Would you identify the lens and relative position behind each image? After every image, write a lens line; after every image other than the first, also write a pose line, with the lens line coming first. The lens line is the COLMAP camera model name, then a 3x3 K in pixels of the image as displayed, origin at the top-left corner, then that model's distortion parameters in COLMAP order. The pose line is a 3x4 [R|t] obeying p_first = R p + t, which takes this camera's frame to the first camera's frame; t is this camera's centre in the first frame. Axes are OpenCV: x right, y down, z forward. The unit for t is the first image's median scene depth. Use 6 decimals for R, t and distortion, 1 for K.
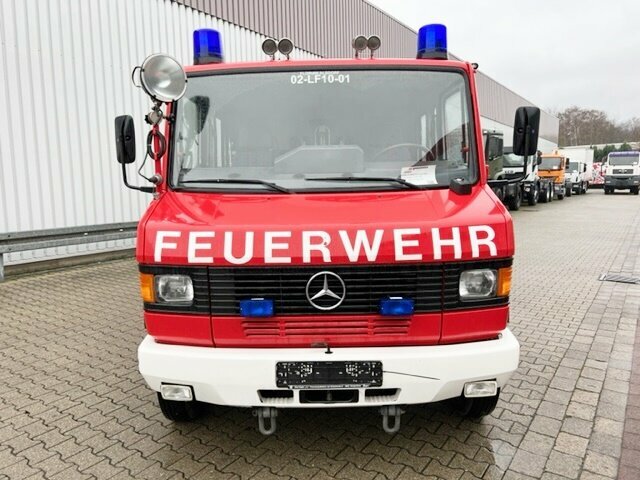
lens RADIAL K [[480.8, 0, 320.0], [0, 480.8, 240.0], [0, 0, 1]] dist [0.074095, -0.096042]
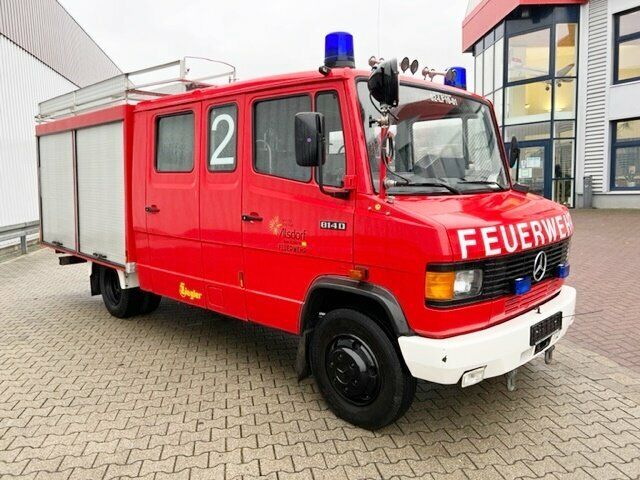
lens RADIAL K [[480.8, 0, 320.0], [0, 480.8, 240.0], [0, 0, 1]] dist [0.074095, -0.096042]
pose [[0.700695, -0.078822, 0.709094, -1.344087], [0.094442, 0.995380, 0.017322, -0.045871], [-0.707183, 0.054830, 0.704901, 0.477234]]
